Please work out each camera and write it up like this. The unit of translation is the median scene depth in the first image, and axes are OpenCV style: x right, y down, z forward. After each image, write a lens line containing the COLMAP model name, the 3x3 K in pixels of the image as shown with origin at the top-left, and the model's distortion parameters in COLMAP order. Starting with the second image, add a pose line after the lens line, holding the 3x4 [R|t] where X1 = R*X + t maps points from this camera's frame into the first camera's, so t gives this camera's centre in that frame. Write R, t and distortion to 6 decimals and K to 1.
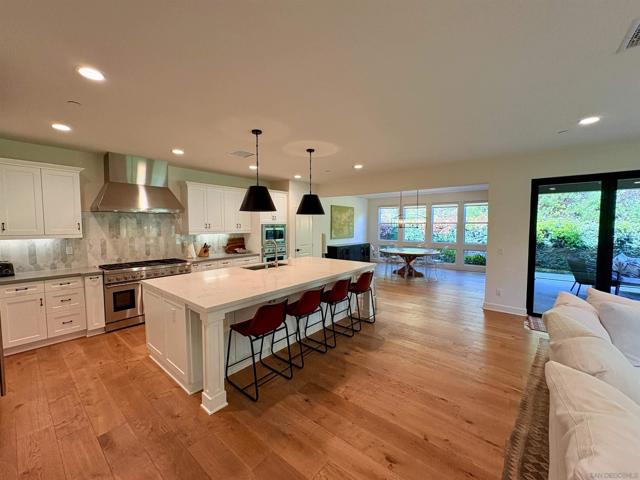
lens RADIAL K [[254.1, 0, 319.7], [0, 254.1, 238.2], [0, 0, 1]] dist [-0.001583, 0.000209]
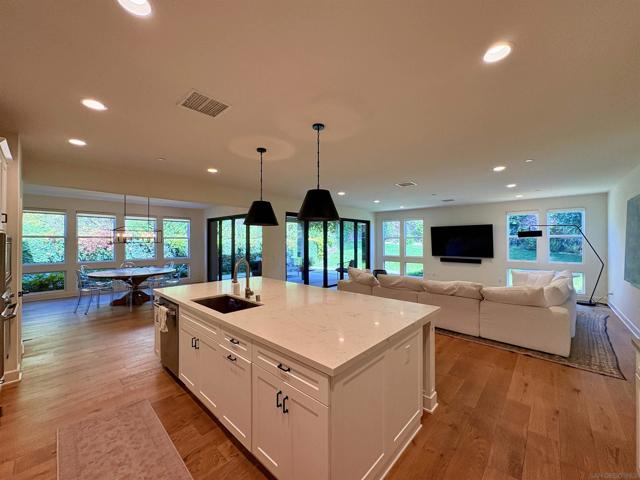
lens RADIAL K [[254.1, 0, 319.7], [0, 254.1, 241.4], [0, 0, 1]] dist [-0.001583, 0.000209]
pose [[0.052147, 0.000715, 0.998639, -0.712669], [0.050239, 0.998732, -0.003339, -0.024305], [-0.997375, 0.050345, 0.052045, 0.640858]]
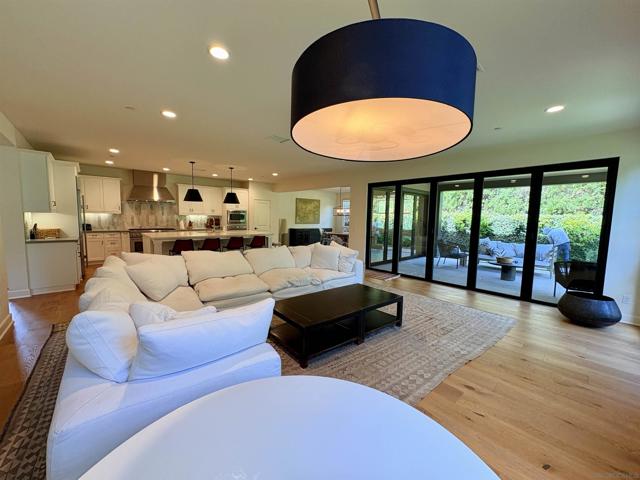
lens RADIAL K [[254.1, 0, 319.9], [0, 254.1, 239.3], [0, 0, 1]] dist [-0.001583, 0.000209]
pose [[0.987886, 0.034847, -0.151216, 0.723654], [-0.029342, 0.998828, 0.038487, 0.060091], [0.152380, -0.033584, 0.987751, -0.583682]]
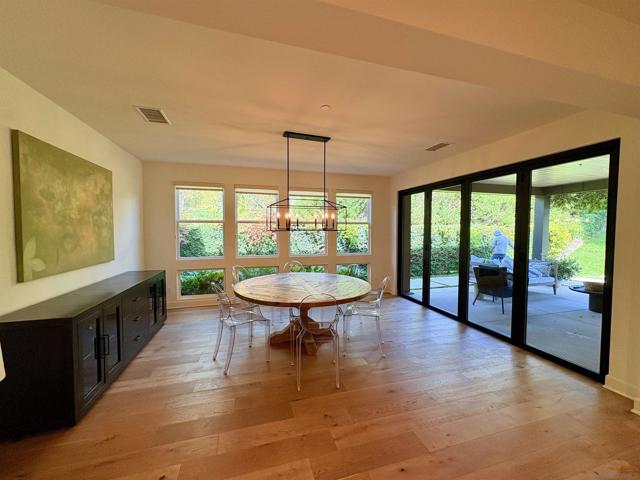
lens RADIAL K [[254.1, 0, 319.1], [0, 254.1, 238.8], [0, 0, 1]] dist [-0.001583, 0.000209]
pose [[0.563094, -0.028200, 0.825912, 0.018127], [0.036626, 0.999287, 0.009149, -0.051747], [-0.825581, 0.025098, 0.563725, 1.253313]]
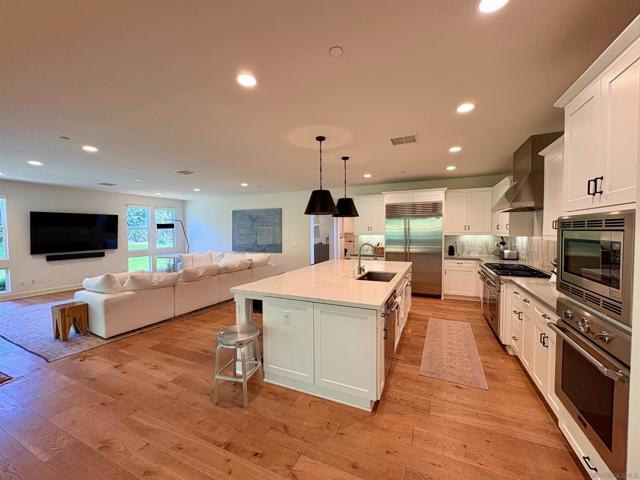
lens RADIAL K [[254.1, 0, 319.5], [0, 254.1, 240.4], [0, 0, 1]] dist [-0.001583, 0.000209]
pose [[-0.966782, 0.020088, -0.254813, 0.156814], [-0.002410, 0.996146, 0.087675, -0.067409], [0.255593, 0.085376, -0.963007, 1.514949]]
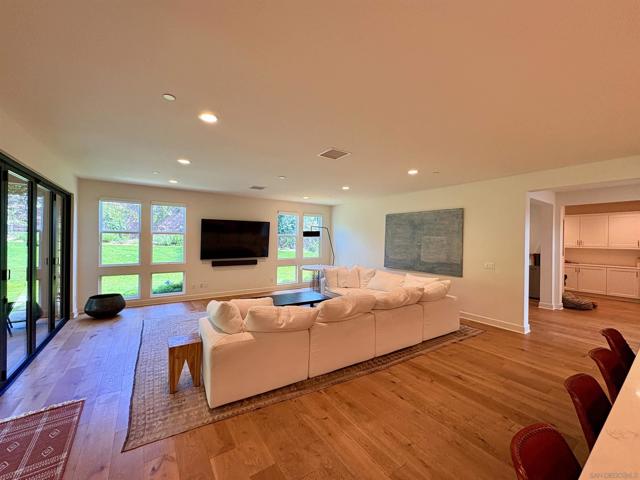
lens RADIAL K [[254.1, 0, 319.1], [0, 254.1, 240.2], [0, 0, 1]] dist [-0.001583, 0.000209]
pose [[-0.961009, -0.011436, 0.276279, 0.260615], [0.002684, 0.998712, 0.050676, -0.050414], [-0.276503, 0.049441, -0.959740, 1.030639]]
